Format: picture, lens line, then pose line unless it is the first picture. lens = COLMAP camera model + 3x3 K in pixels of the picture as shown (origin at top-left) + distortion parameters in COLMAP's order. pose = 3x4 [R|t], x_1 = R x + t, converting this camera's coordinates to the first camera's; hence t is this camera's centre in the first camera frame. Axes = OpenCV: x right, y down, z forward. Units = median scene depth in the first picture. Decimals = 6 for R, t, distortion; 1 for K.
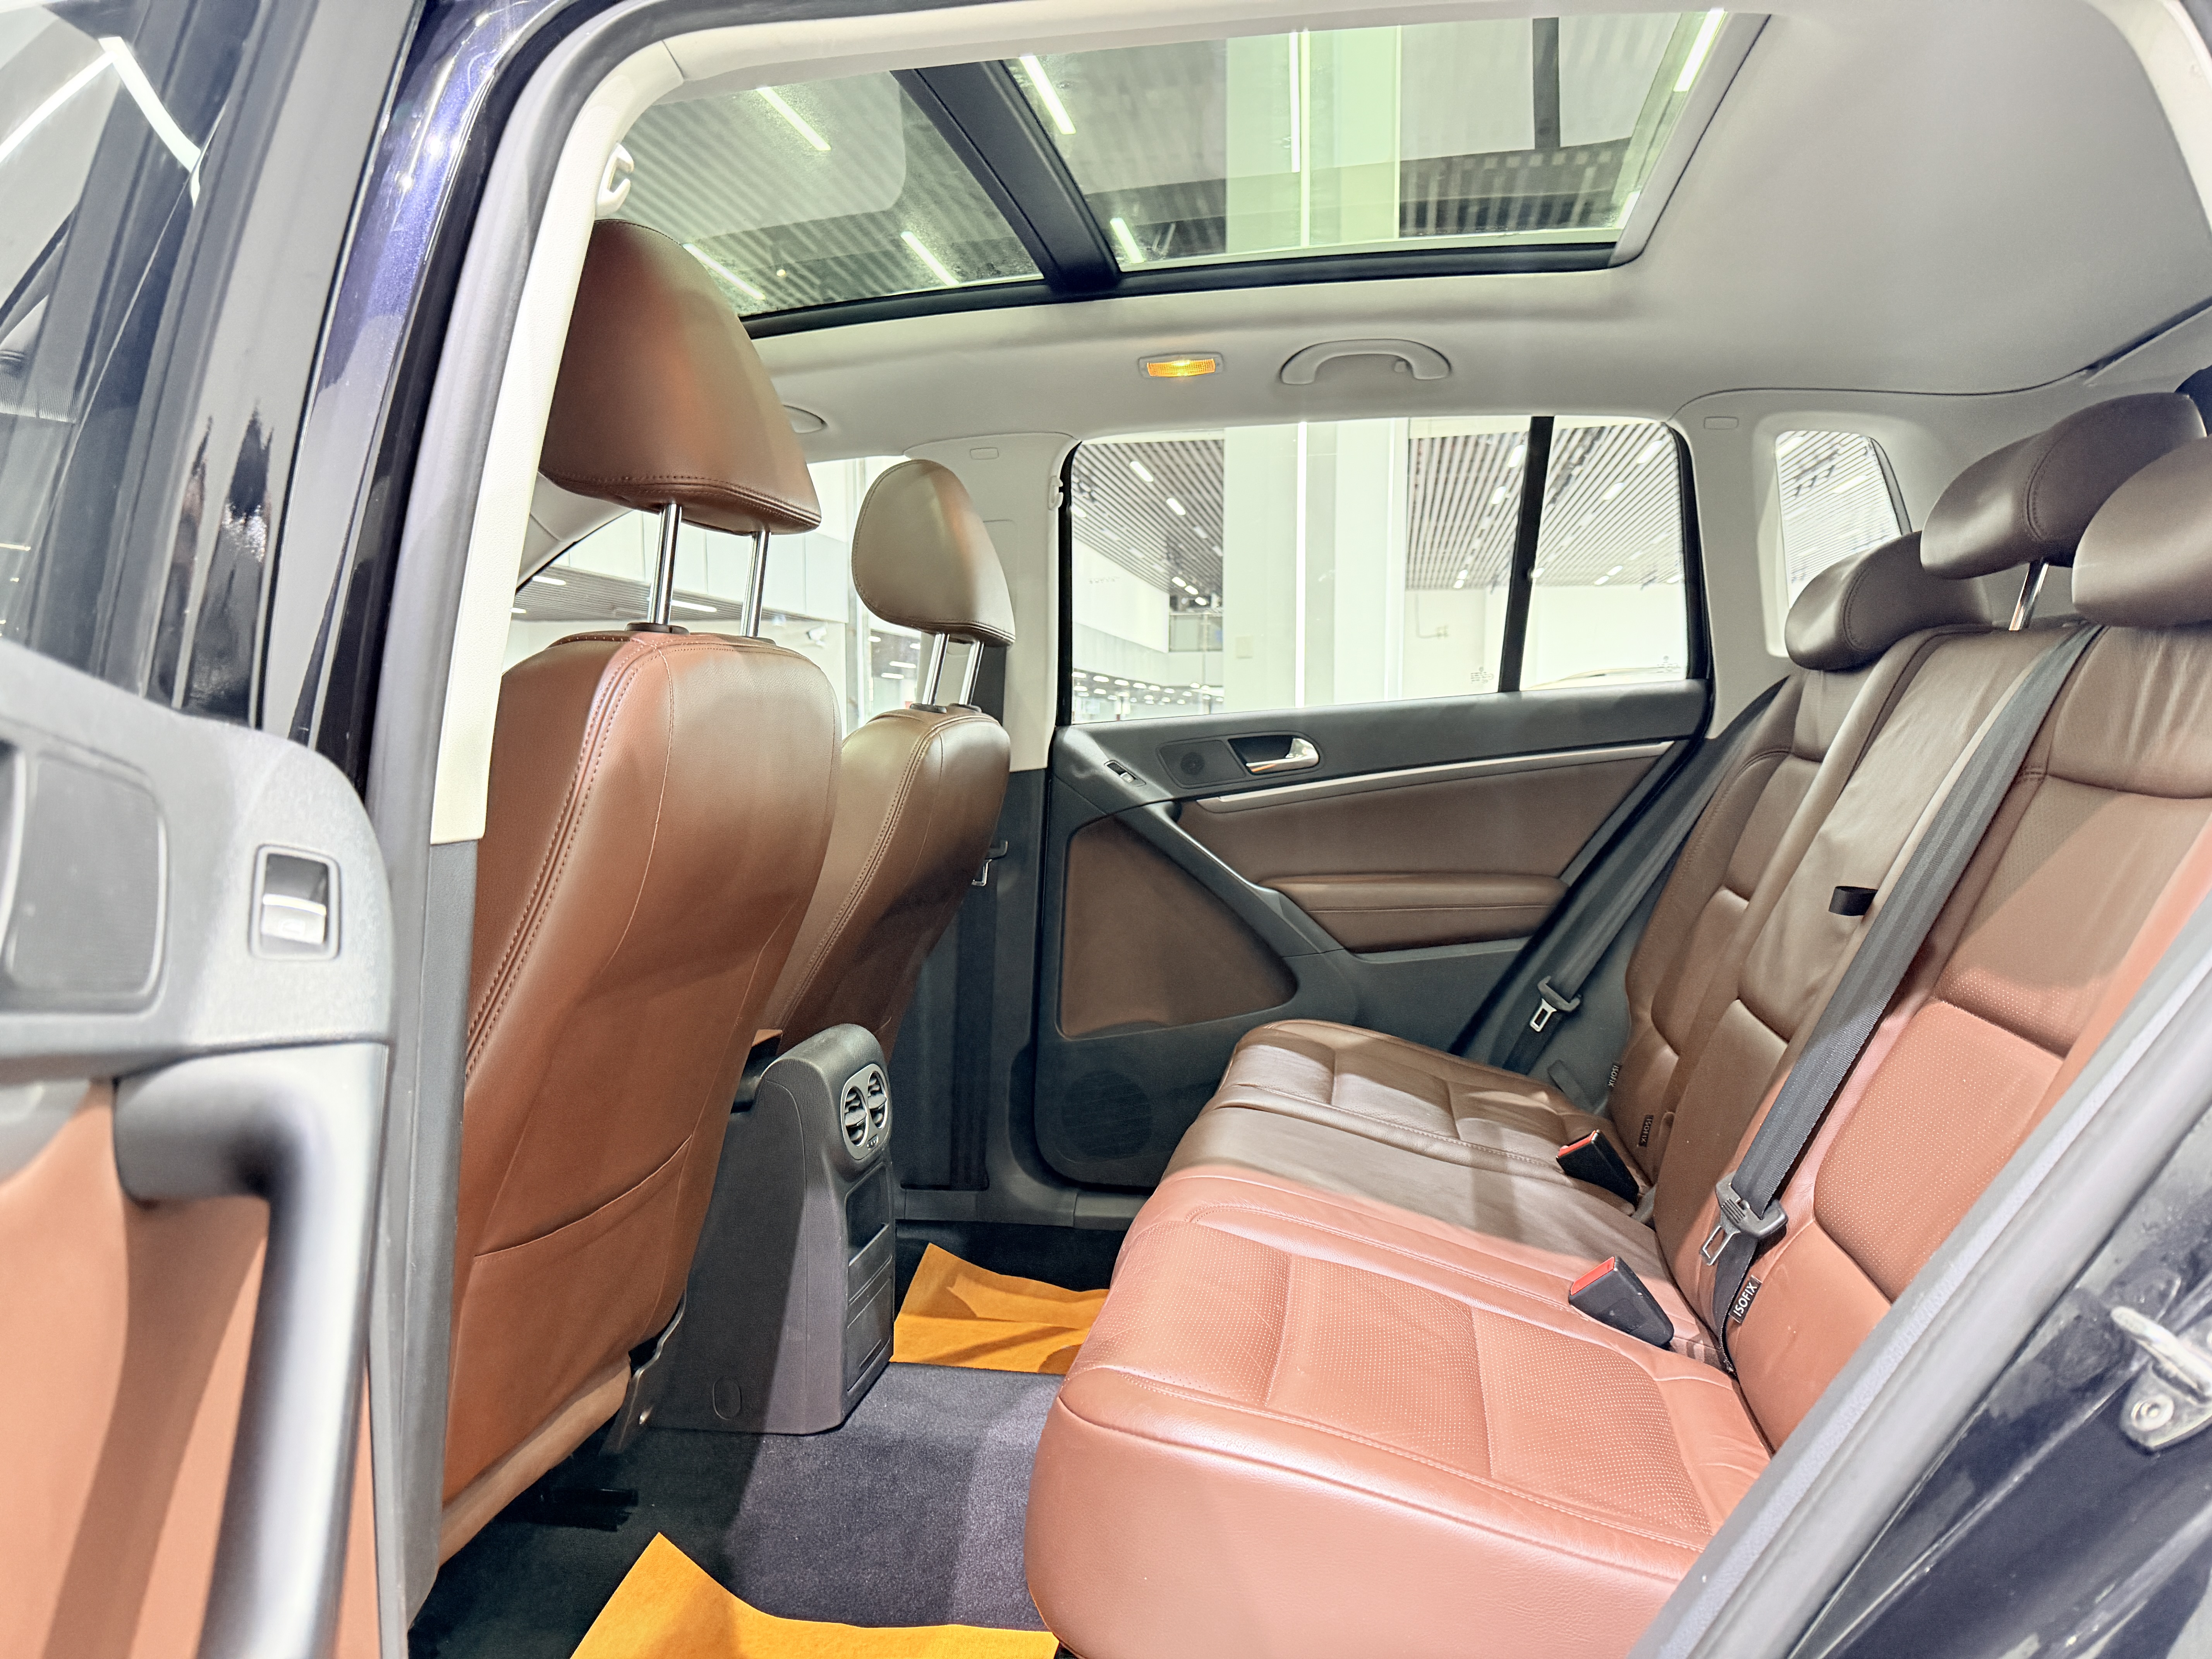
lens RADIAL K [[1518.8, 0, 1104.9], [0, 1518.8, 850.6], [0, 0, 1]] dist [0.073917, -0.138711]
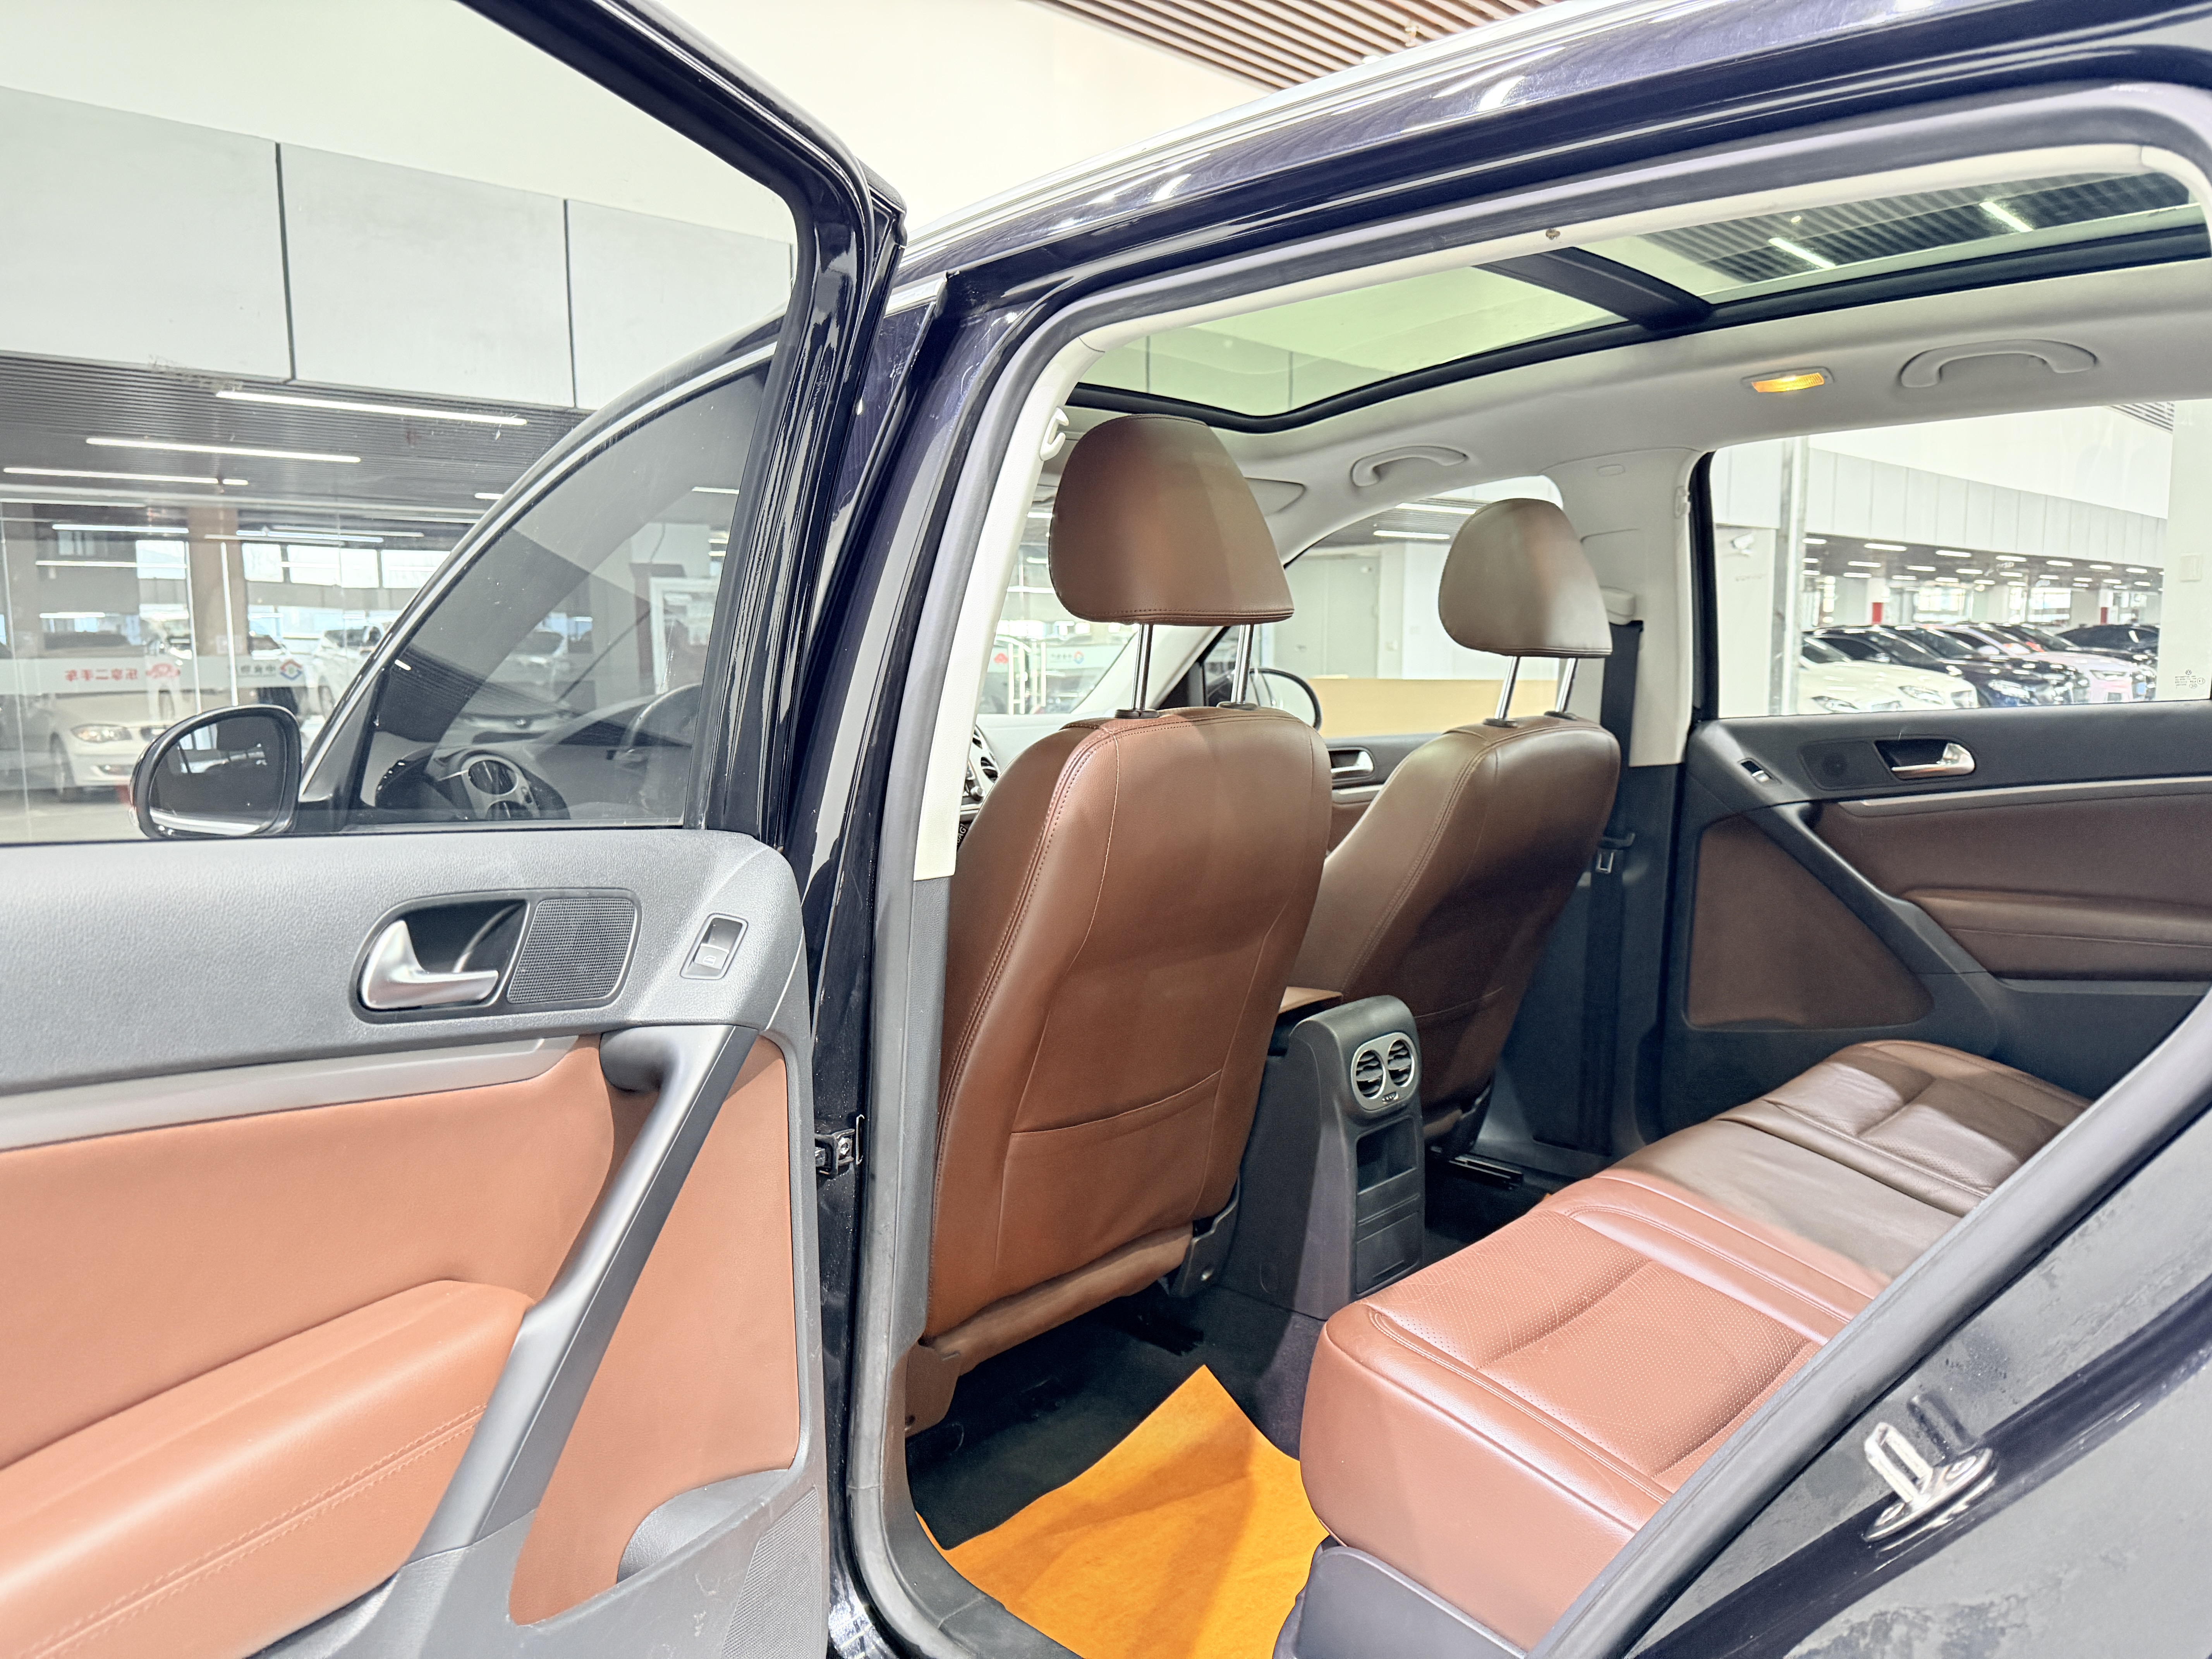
lens RADIAL K [[1518.1, 0, 1106.0], [0, 1518.1, 829.5], [0, 0, 1]] dist [0.098987, -0.189085]
pose [[0.825655, 0.062261, -0.560730, 0.266177], [-0.034746, 0.997617, 0.059608, -0.068466], [0.563105, -0.029732, 0.825850, -0.092902]]
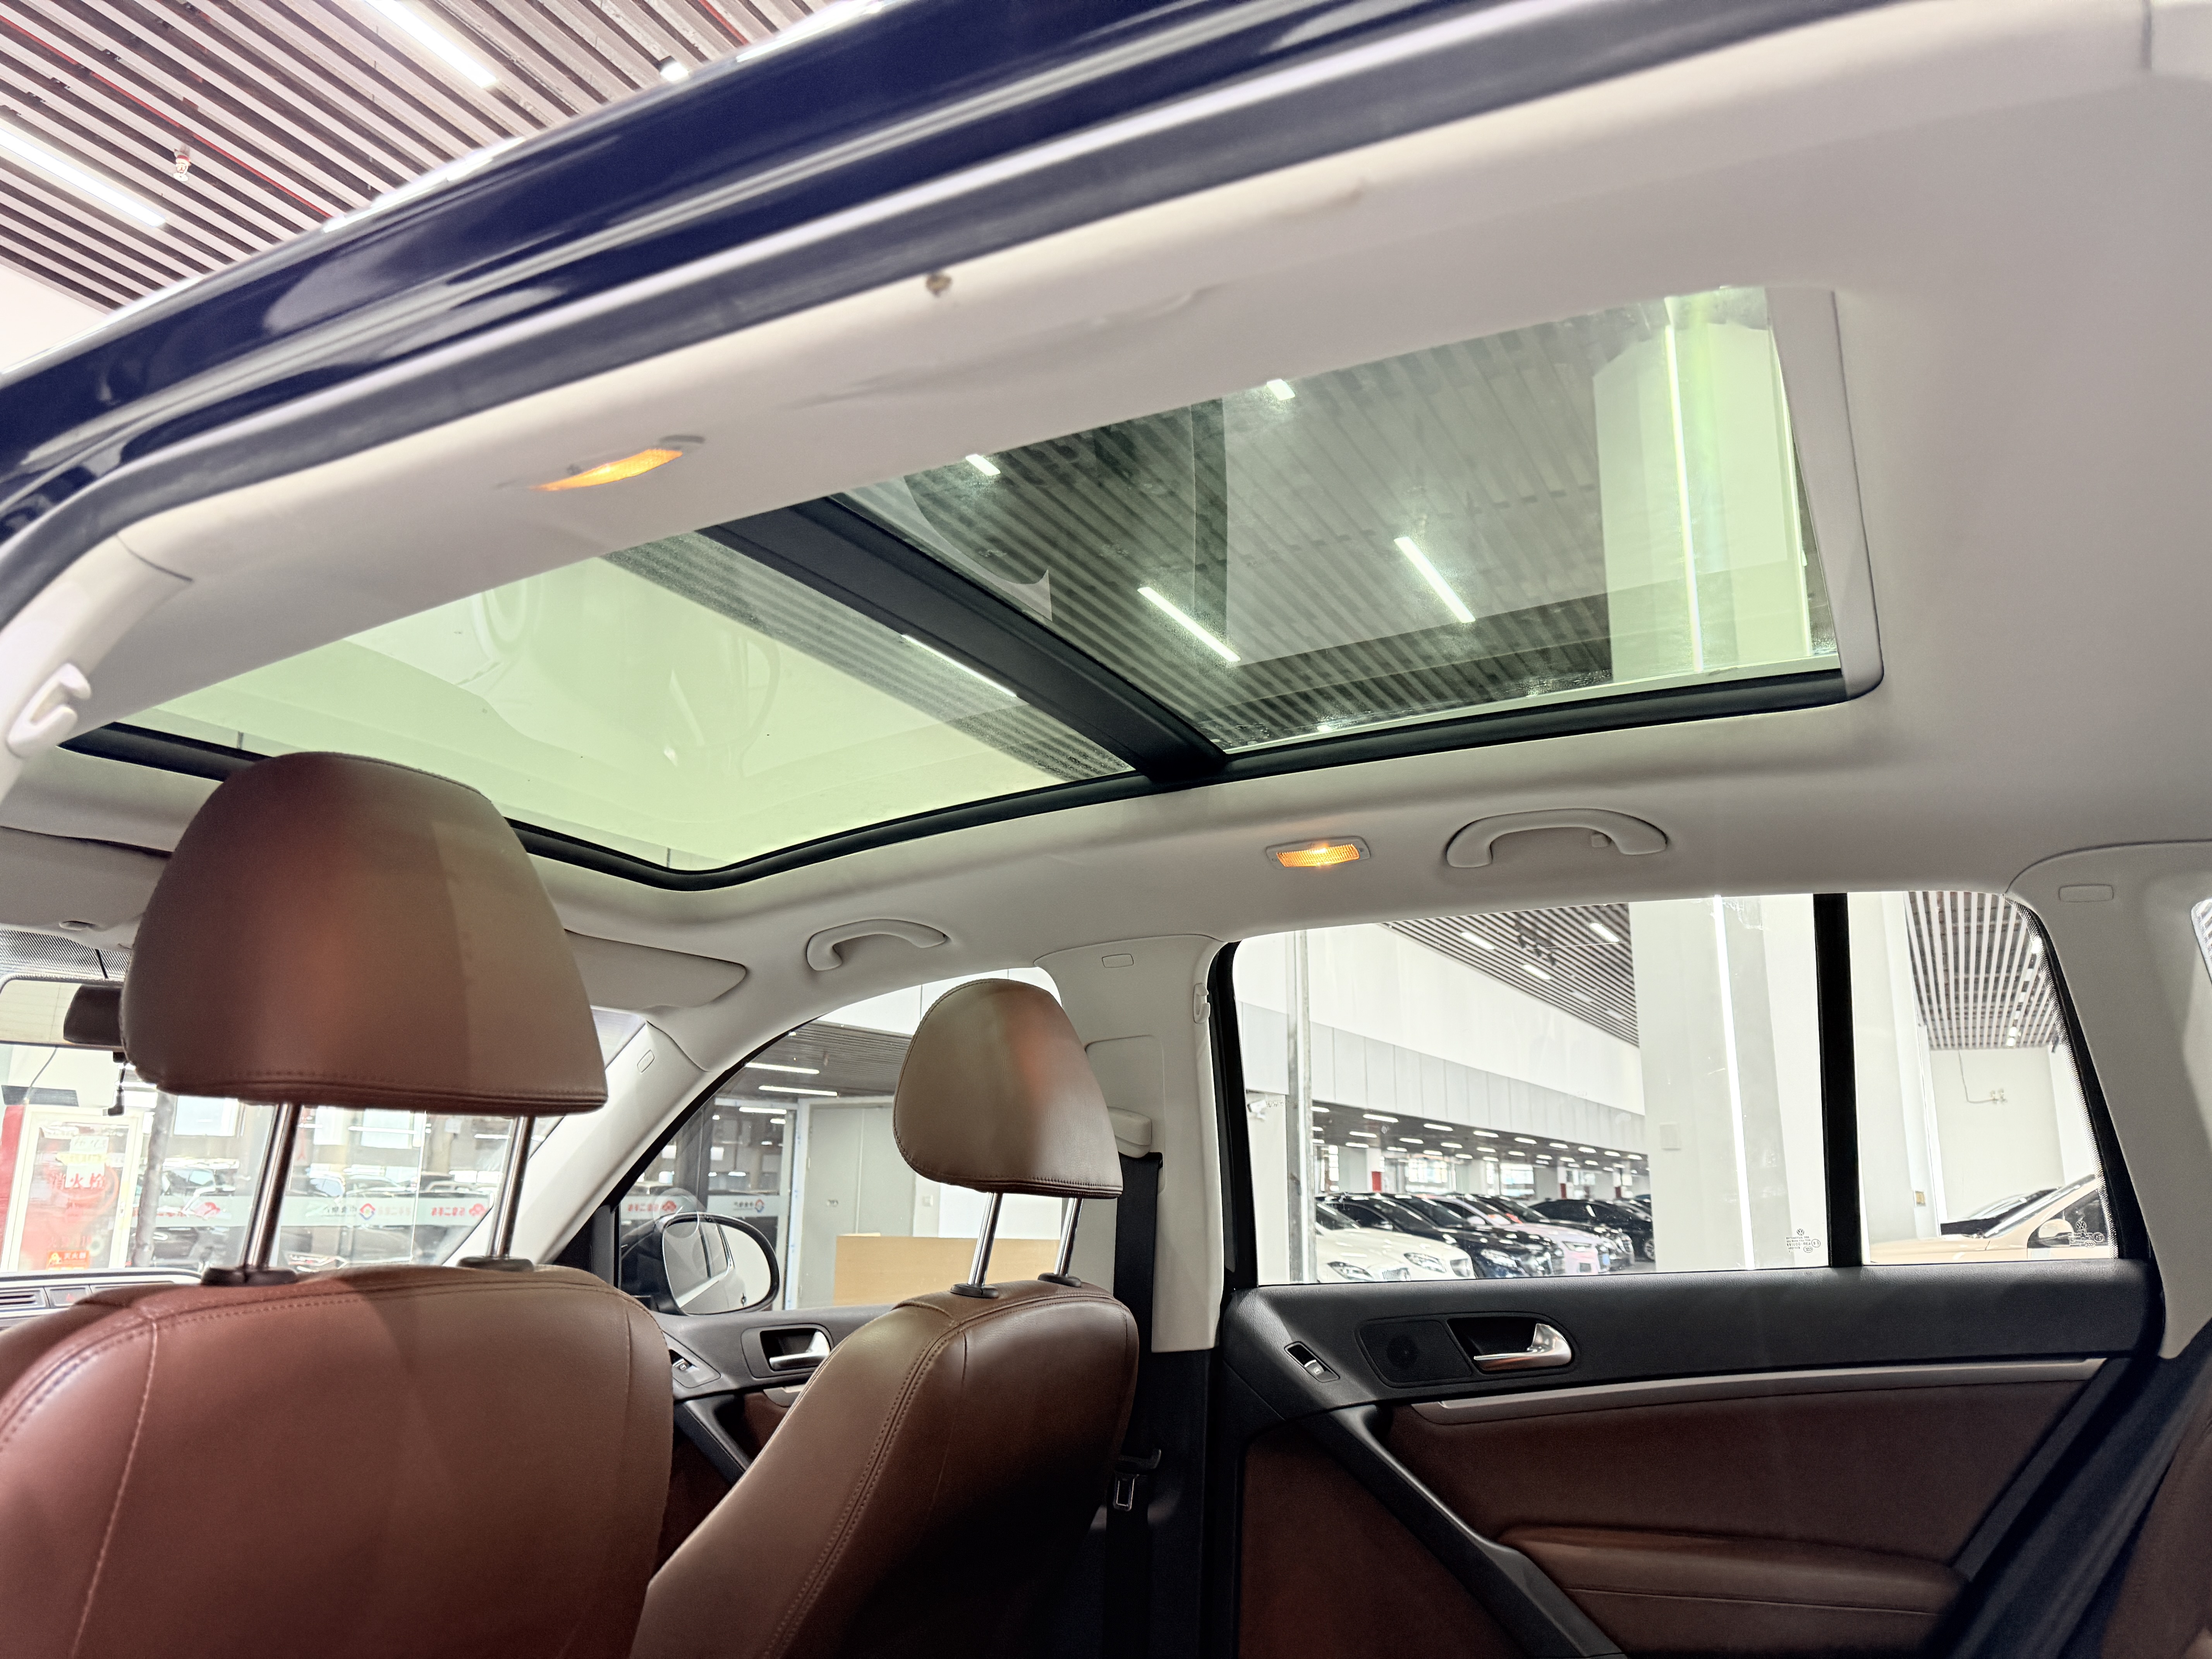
lens RADIAL K [[1522.9, 0, 1106.0], [0, 1522.9, 829.5], [0, 0, 1]] dist [0.084468, -0.121630]
pose [[0.953792, -0.060393, -0.294335, 0.184206], [-0.034037, 0.951569, -0.305544, -0.076547], [0.298533, 0.301444, 0.905544, 0.223156]]
